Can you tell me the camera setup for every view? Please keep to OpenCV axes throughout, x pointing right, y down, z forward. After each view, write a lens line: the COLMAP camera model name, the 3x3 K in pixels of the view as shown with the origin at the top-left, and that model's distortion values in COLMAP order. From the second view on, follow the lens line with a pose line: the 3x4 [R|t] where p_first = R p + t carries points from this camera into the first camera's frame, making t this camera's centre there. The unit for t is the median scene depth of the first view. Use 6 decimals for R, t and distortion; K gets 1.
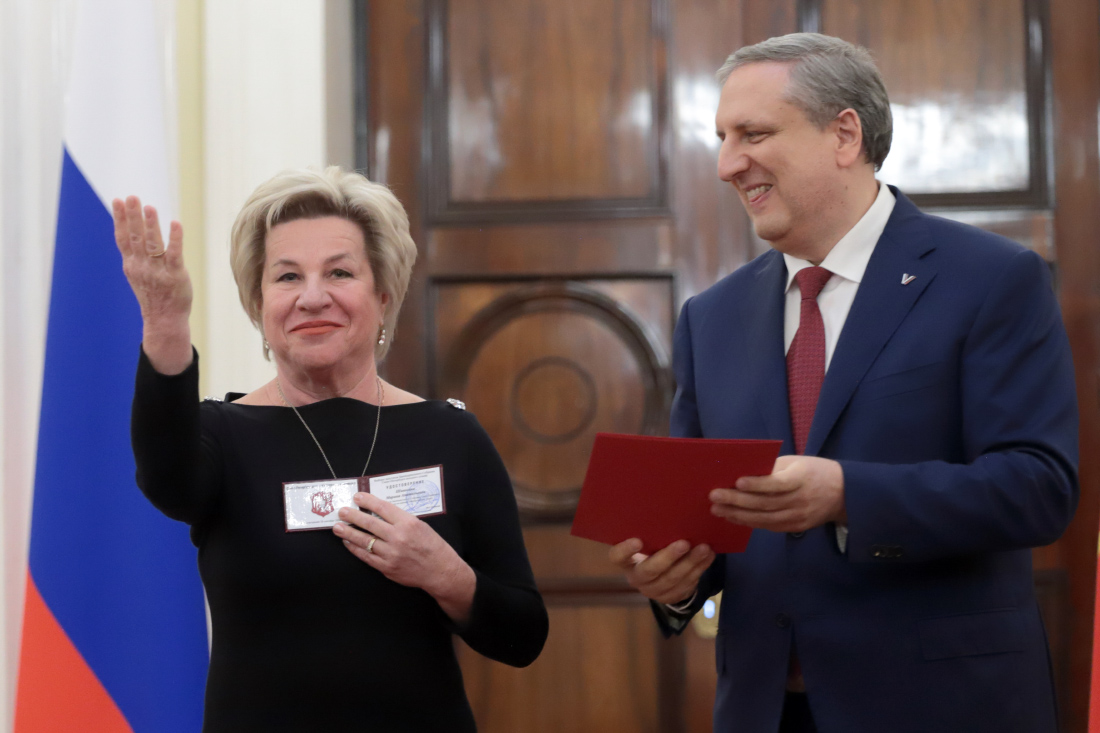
lens RADIAL K [[4091.8, 0, 550.0], [0, 4091.8, 366.5], [0, 0, 1]] dist [0.081206, 2.032988]
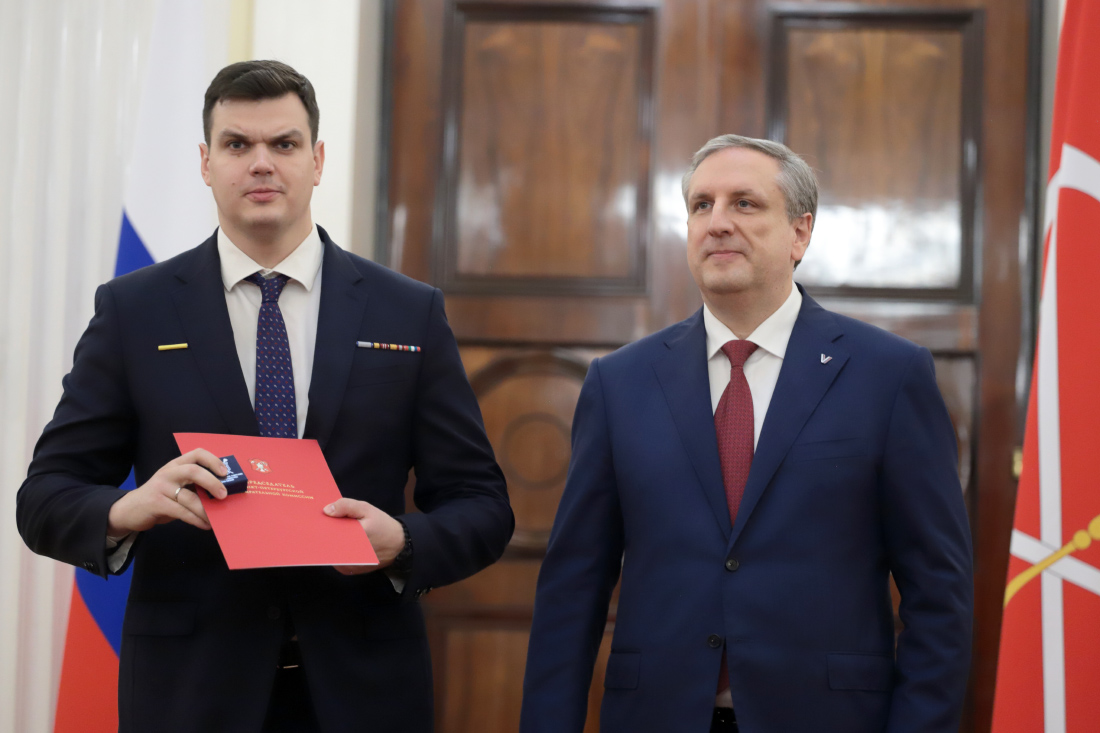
lens RADIAL K [[4486.8, 0, 550.0], [0, 4486.8, 366.5], [0, 0, 1]] dist [0.157351, -4.263139]
pose [[0.998908, 0.046463, -0.004926, 0.009379], [-0.046540, 0.998775, -0.016801, 0.005639], [0.004139, 0.017011, 0.999847, -0.261753]]
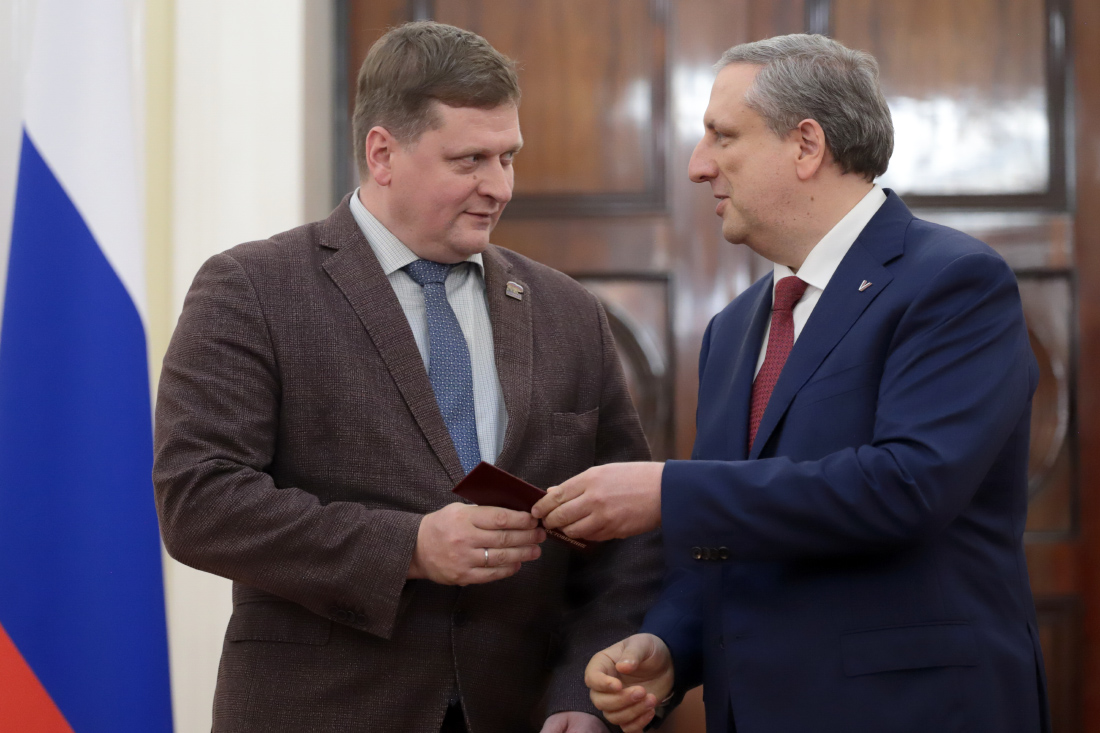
lens RADIAL K [[4580.2, 0, 550.0], [0, 4580.2, 366.5], [0, 0, 1]] dist [0.024799, -0.431406]
pose [[0.999885, 0.015070, -0.001920, 0.004998], [-0.015074, 0.999885, -0.001936, 0.000819], [0.001891, 0.001965, 0.999996, -0.053149]]
